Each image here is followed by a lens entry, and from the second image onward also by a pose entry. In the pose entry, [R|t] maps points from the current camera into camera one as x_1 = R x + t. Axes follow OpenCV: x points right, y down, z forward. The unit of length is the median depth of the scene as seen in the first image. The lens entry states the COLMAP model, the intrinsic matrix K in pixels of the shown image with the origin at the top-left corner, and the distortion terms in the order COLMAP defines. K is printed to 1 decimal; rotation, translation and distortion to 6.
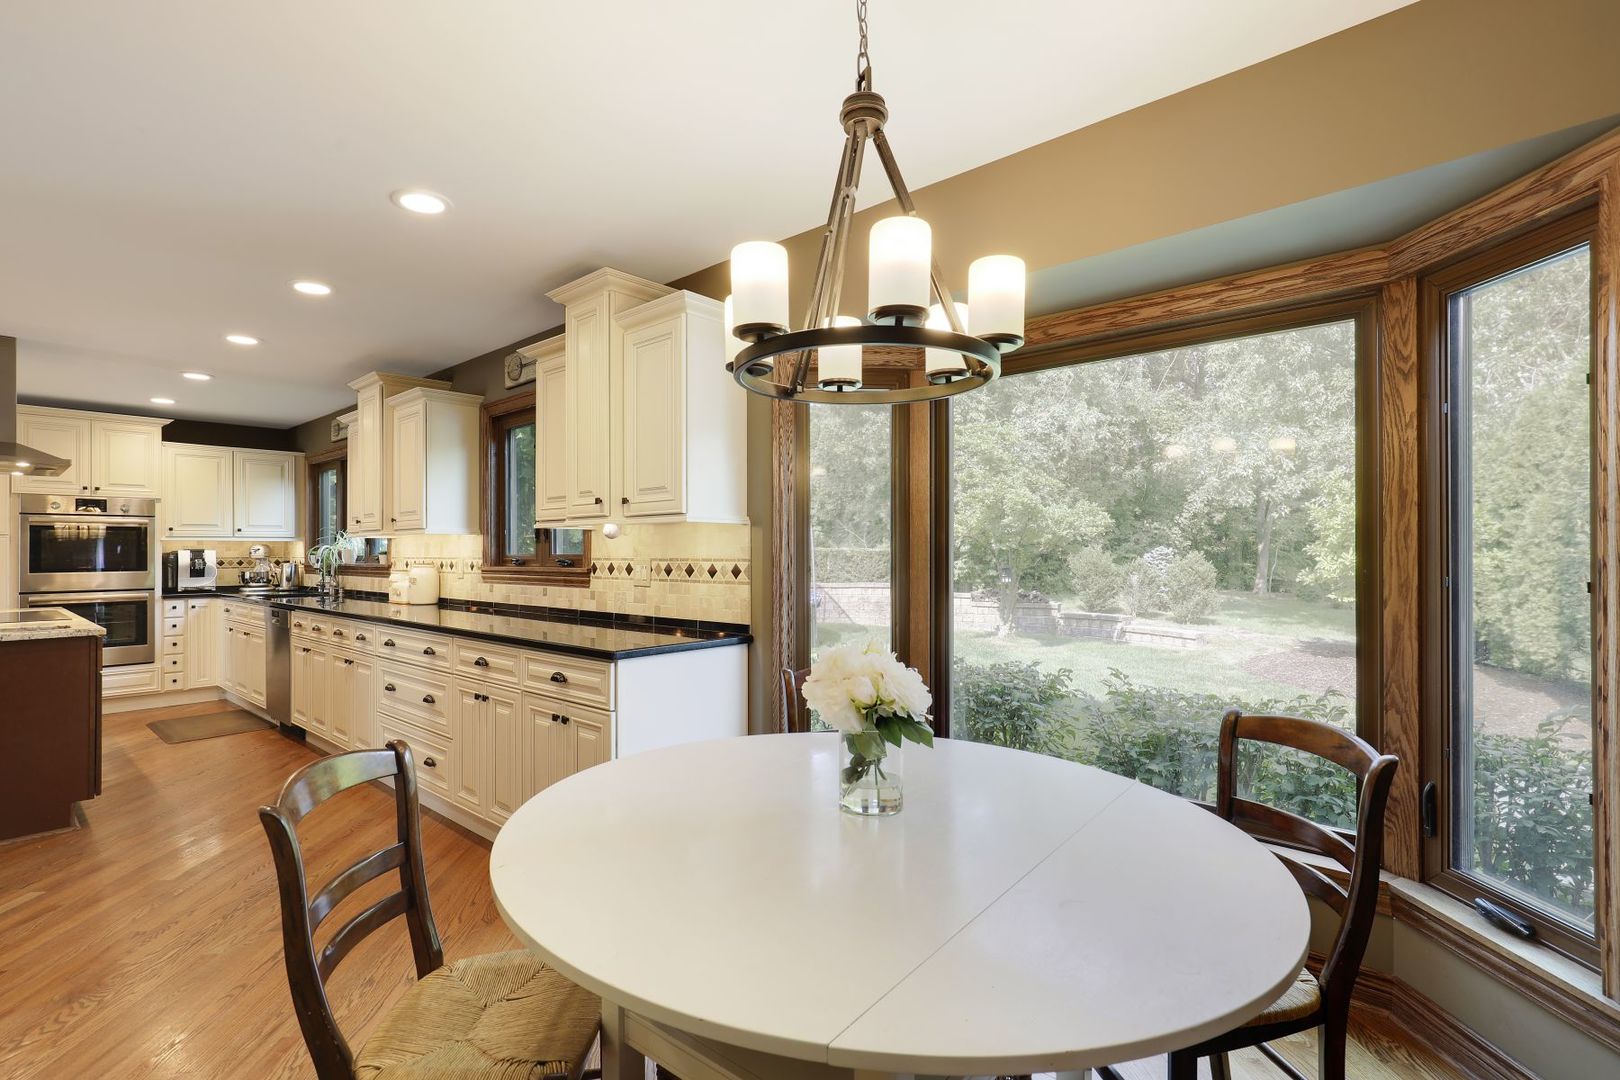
lens RADIAL K [[741.7, 0, 819.2], [0, 741.7, 561.6], [0, 0, 1]] dist [-0.000590, 0.000041]
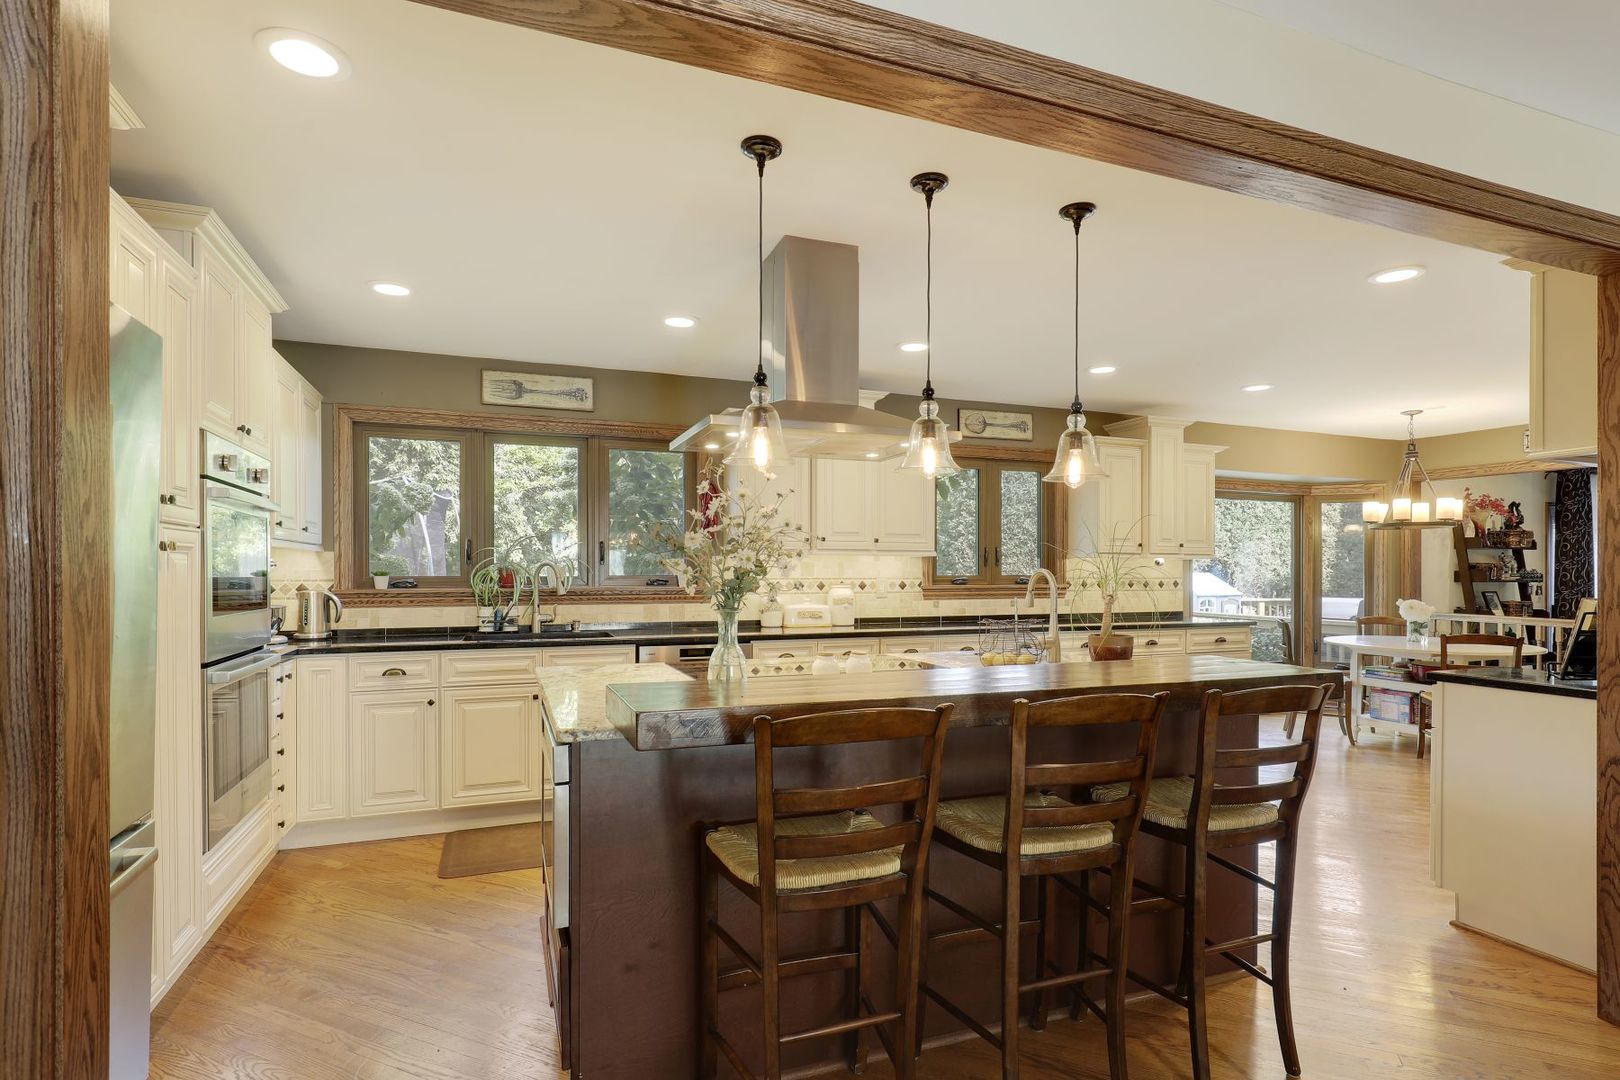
lens RADIAL K [[809.6, 0, 810.4], [0, 809.6, 569.4], [0, 0, 1]] dist [-0.001706, -0.000015]
pose [[0.482606, 0.001588, 0.875836, -2.481006], [0.004174, 0.999983, -0.004113, -0.020838], [-0.875828, 0.005641, 0.482591, 0.831589]]
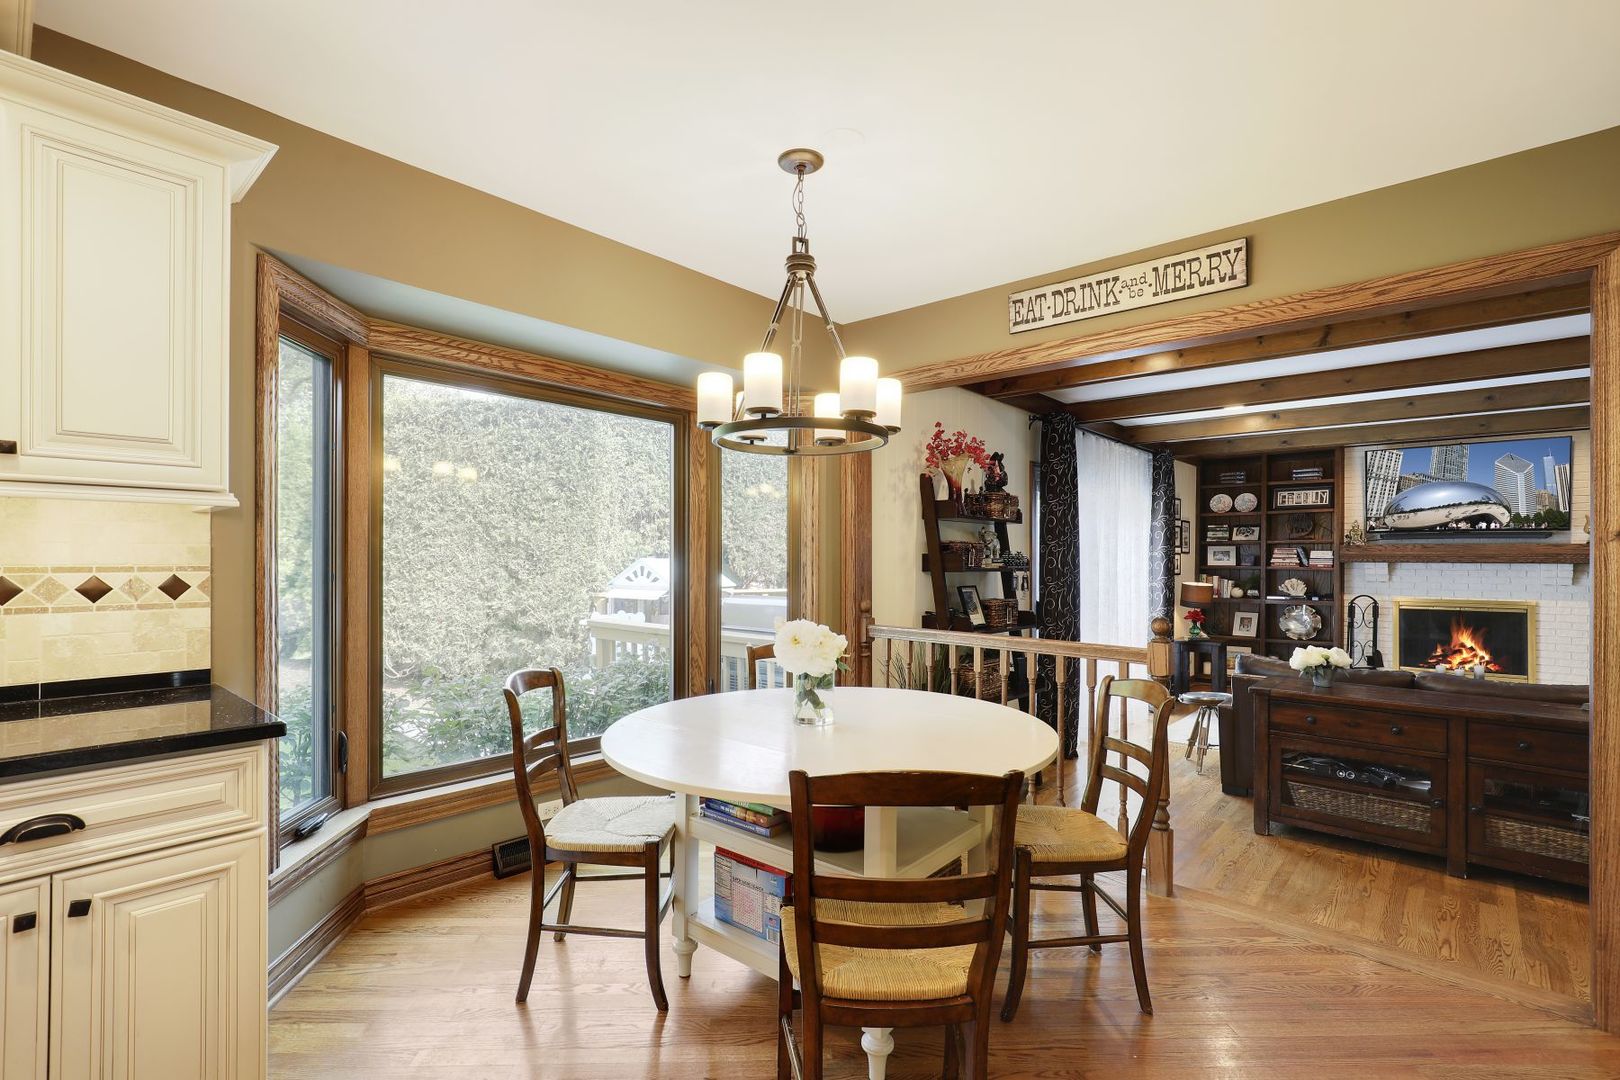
lens RADIAL K [[741.7, 0, 812.2], [0, 741.7, 549.3], [0, 0, 1]] dist [-0.000590, 0.000041]
pose [[0.028274, 0.012521, 0.999522, -0.732141], [0.003355, 0.999915, -0.012621, -0.009162], [-0.999595, 0.003710, 0.028230, 0.458471]]
